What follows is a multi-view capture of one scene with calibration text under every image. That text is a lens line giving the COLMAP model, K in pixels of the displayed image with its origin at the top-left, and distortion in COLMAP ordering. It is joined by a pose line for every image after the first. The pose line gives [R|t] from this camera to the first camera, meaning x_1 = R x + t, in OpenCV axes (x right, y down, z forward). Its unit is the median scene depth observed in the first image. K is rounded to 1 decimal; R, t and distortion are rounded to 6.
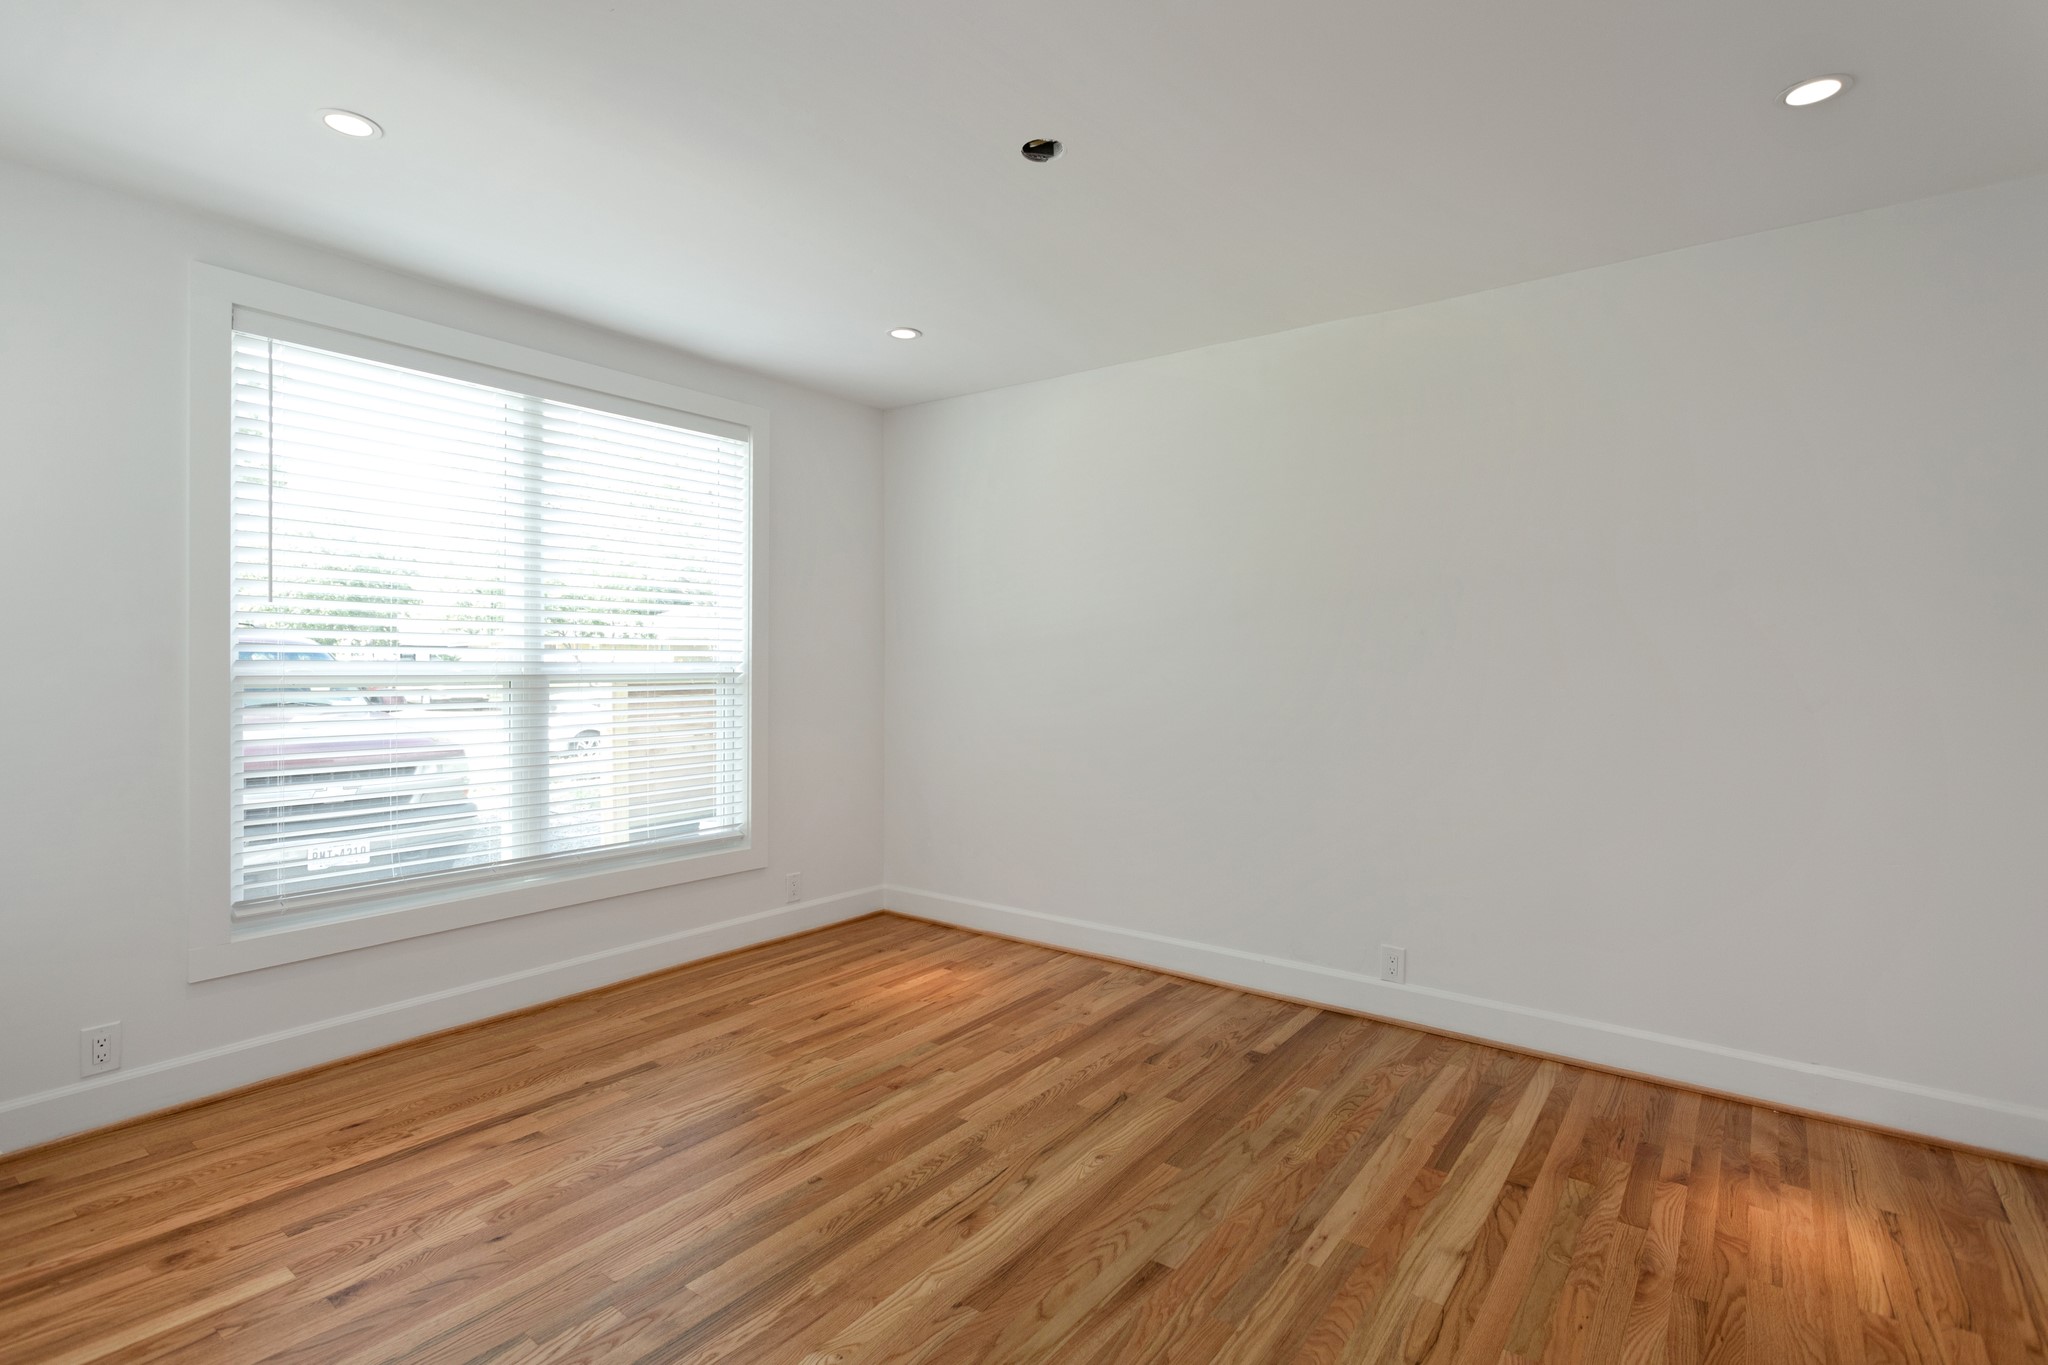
lens RADIAL K [[978.2, 0, 1008.8], [0, 978.2, 664.4], [0, 0, 1]] dist [0.007192, -0.000674]
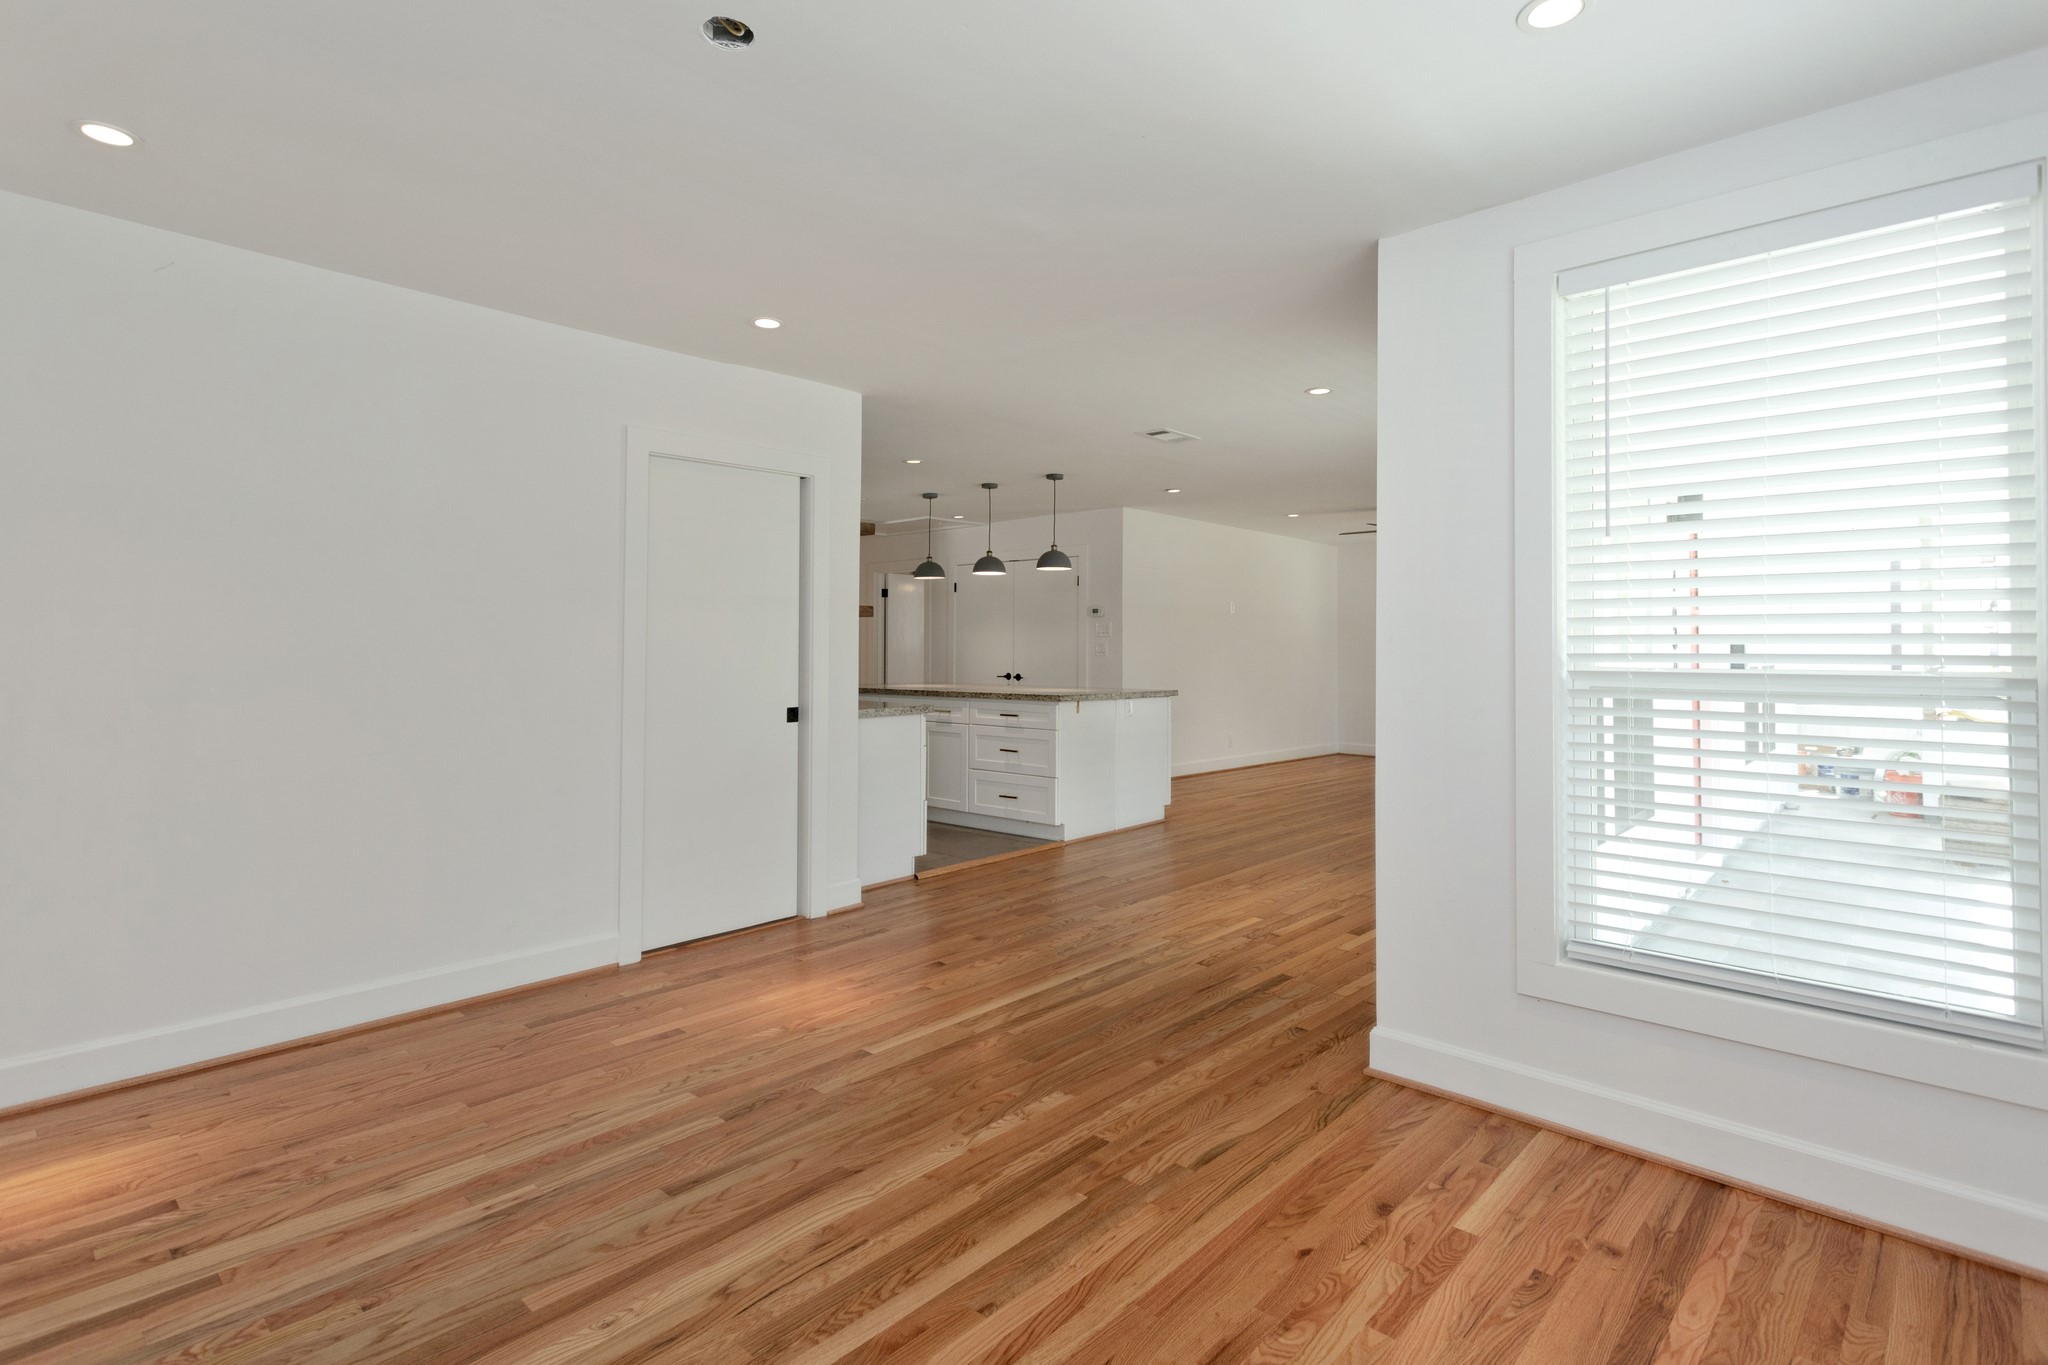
lens RADIAL K [[978.2, 0, 1008.8], [0, 978.2, 664.4], [0, 0, 1]] dist [0.007192, -0.000674]
pose [[-0.994334, -0.007250, 0.106051, -0.325149], [-0.005095, 0.999775, 0.020583, -0.008823], [-0.106177, 0.019926, -0.994148, 1.950697]]
